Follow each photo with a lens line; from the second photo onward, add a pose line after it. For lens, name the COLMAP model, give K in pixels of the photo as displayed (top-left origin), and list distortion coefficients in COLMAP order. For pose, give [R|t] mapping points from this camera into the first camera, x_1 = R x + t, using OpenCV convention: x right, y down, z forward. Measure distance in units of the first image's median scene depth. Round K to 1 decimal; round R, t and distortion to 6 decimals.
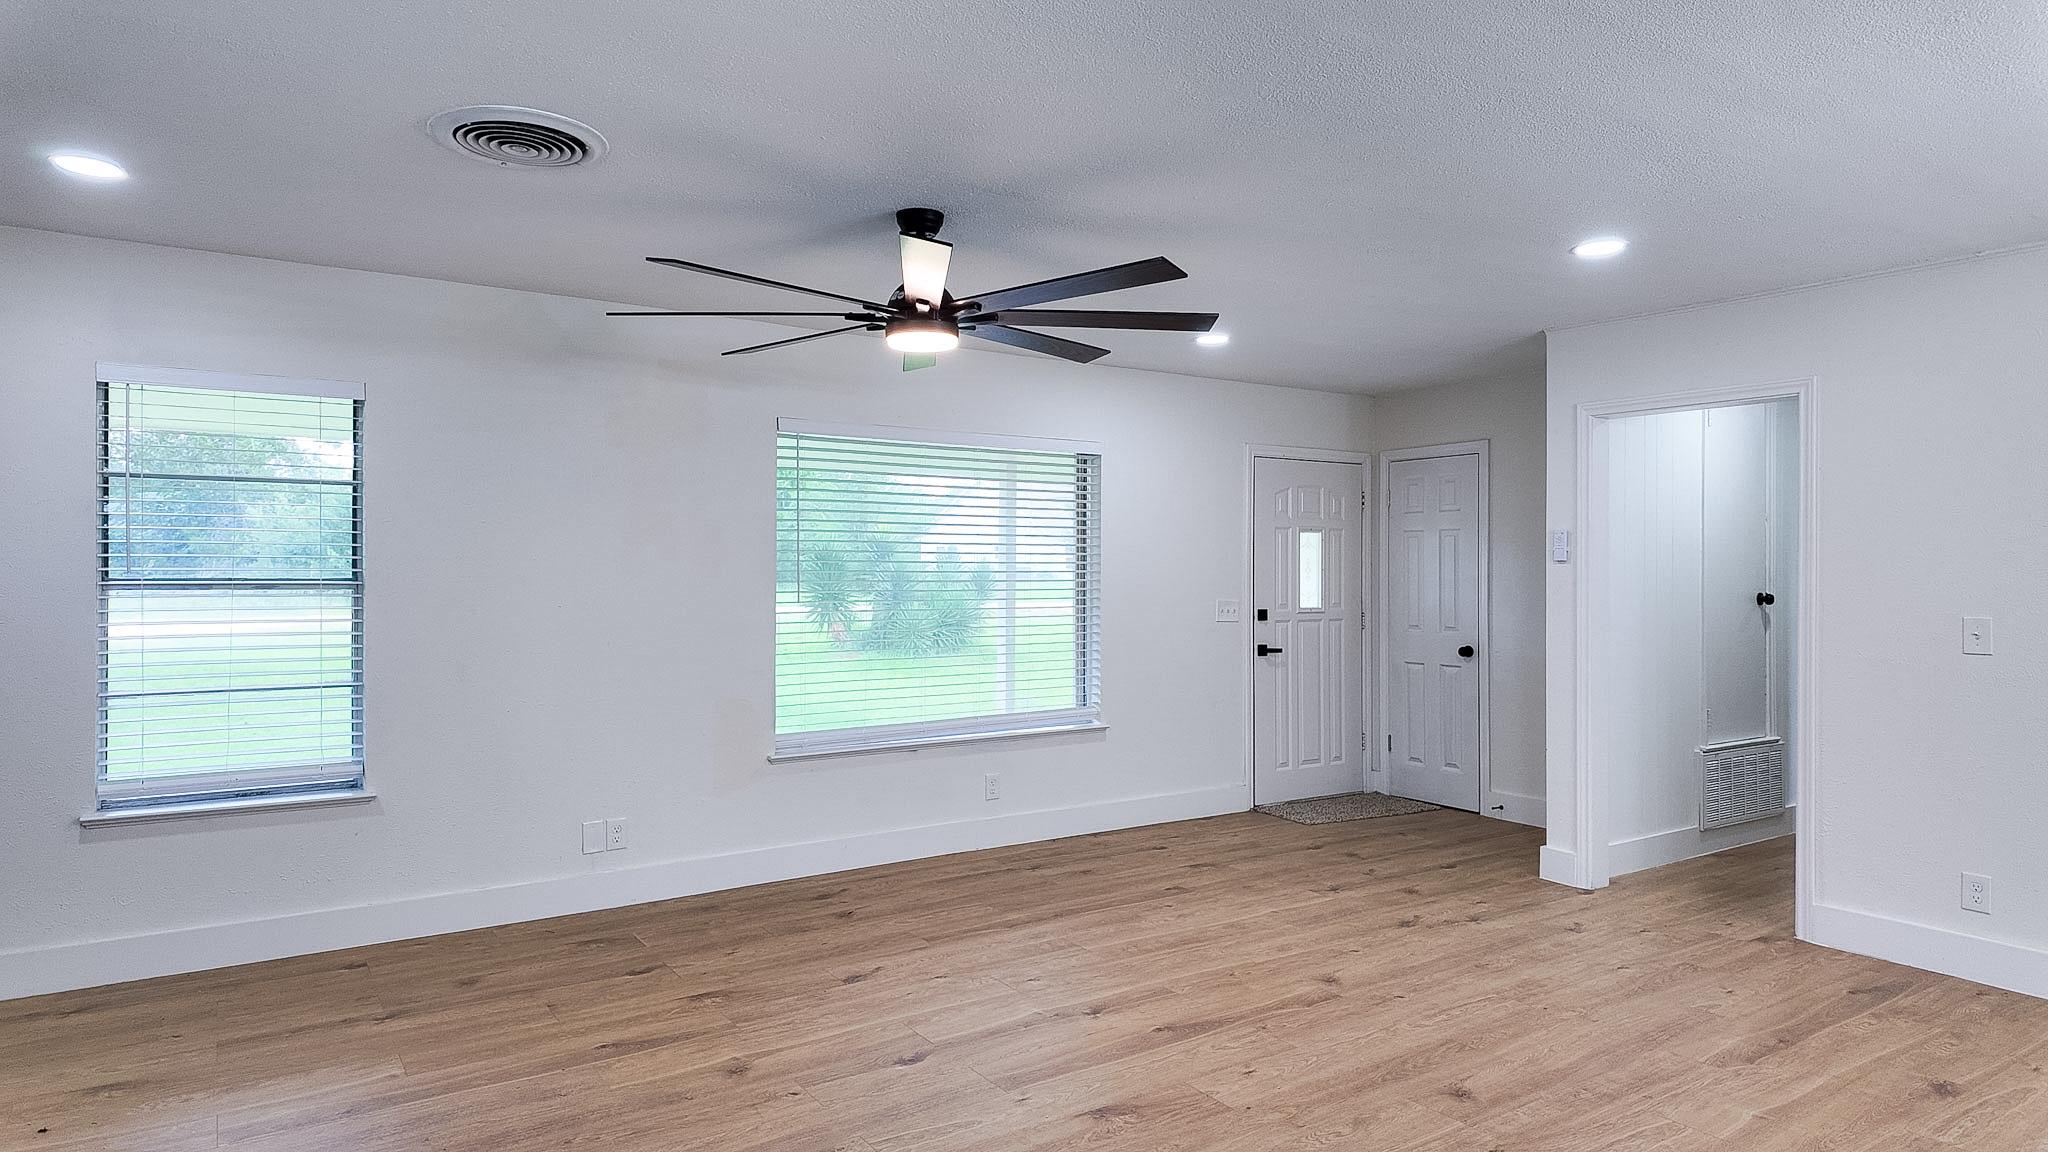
lens RADIAL K [[1202.3, 0, 1022.5], [0, 1202.3, 568.2], [0, 0, 1]] dist [0.026339, -0.023438]
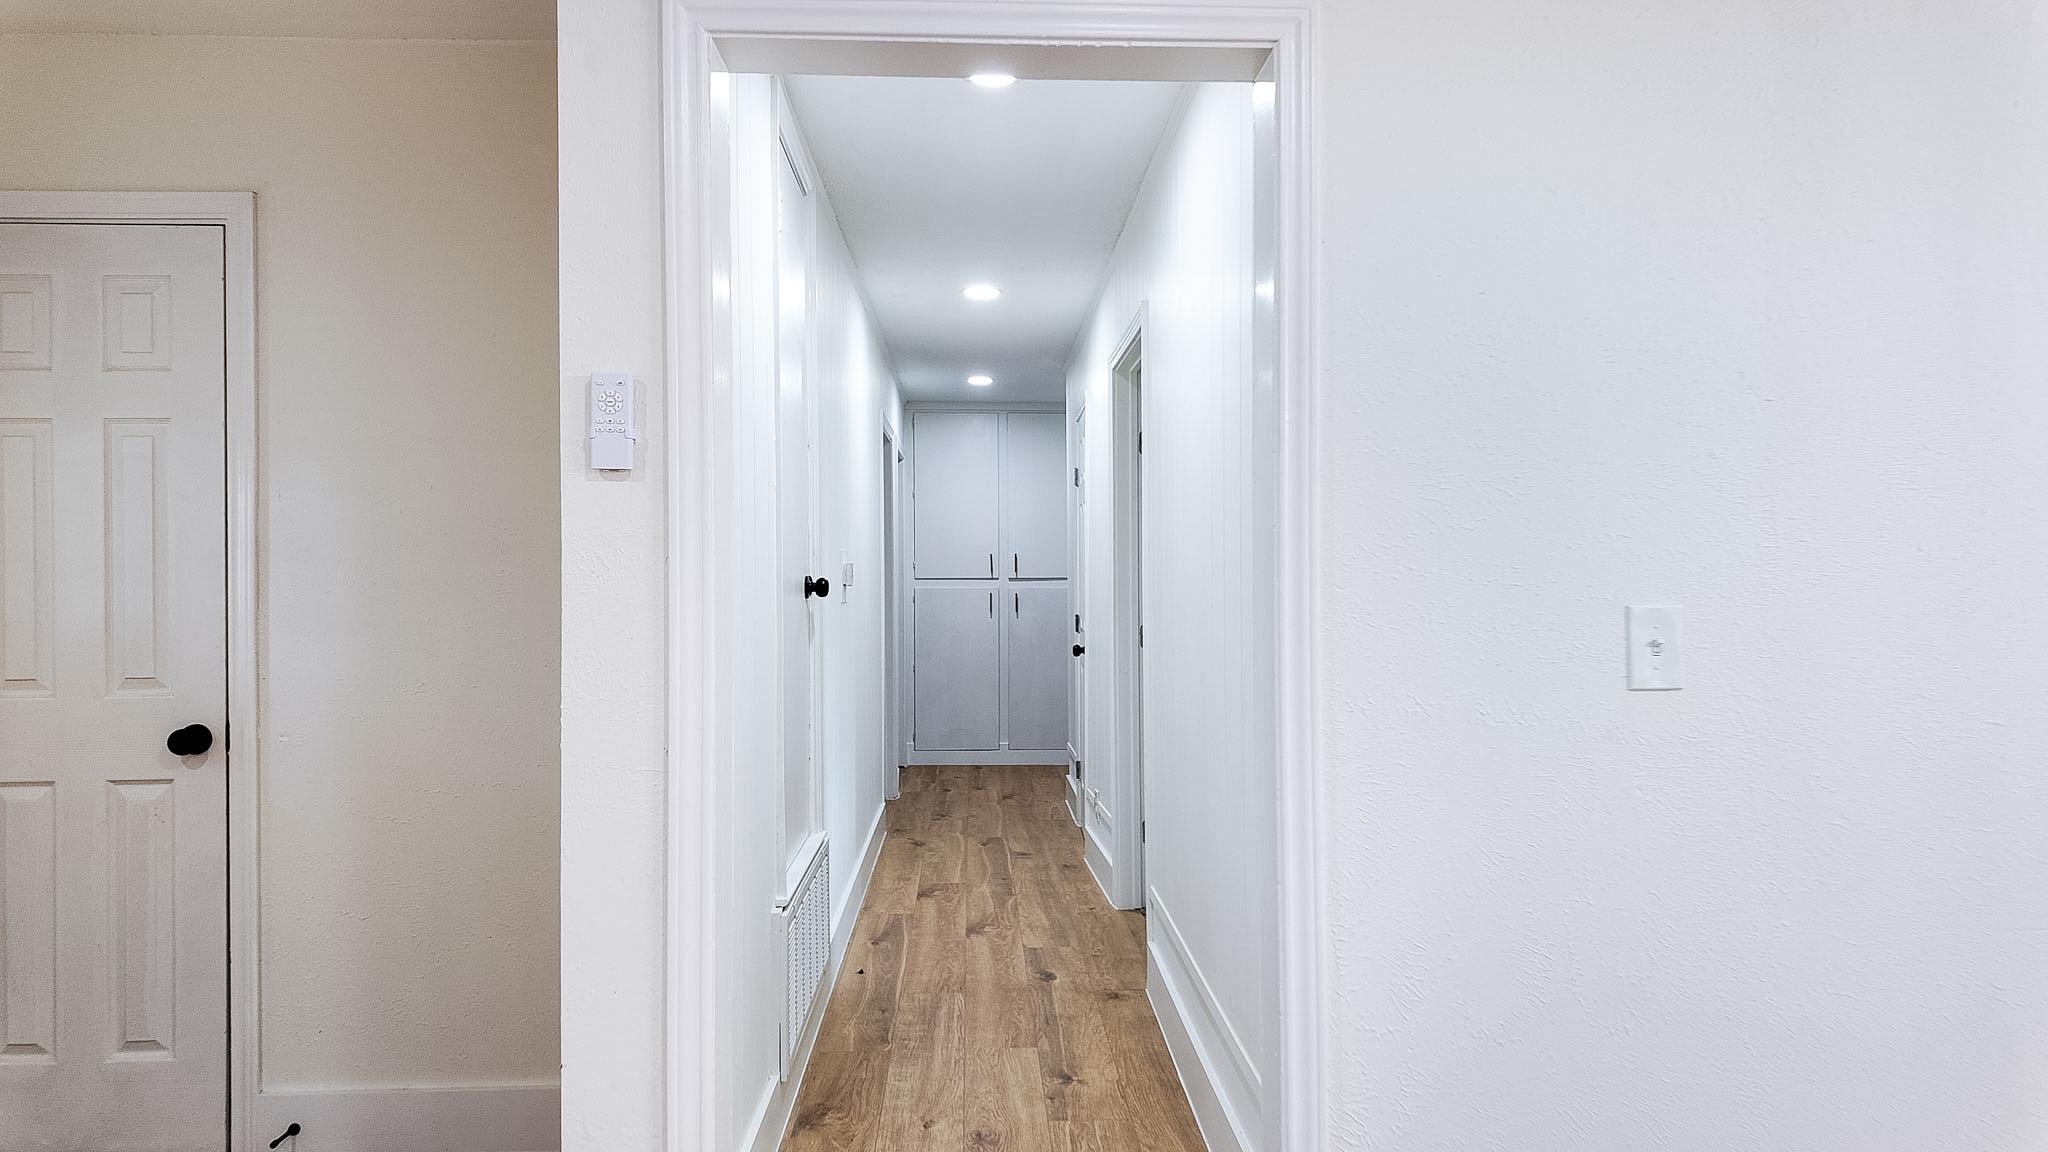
lens RADIAL K [[1202.3, 0, 1024.1], [0, 1202.3, 562.7], [0, 0, 1]] dist [0.026339, -0.023438]
pose [[0.517834, 0.002489, 0.855477, 0.181888], [0.003066, 0.999984, -0.004765, 0.016326], [-0.855475, 0.005090, 0.517818, 0.591483]]
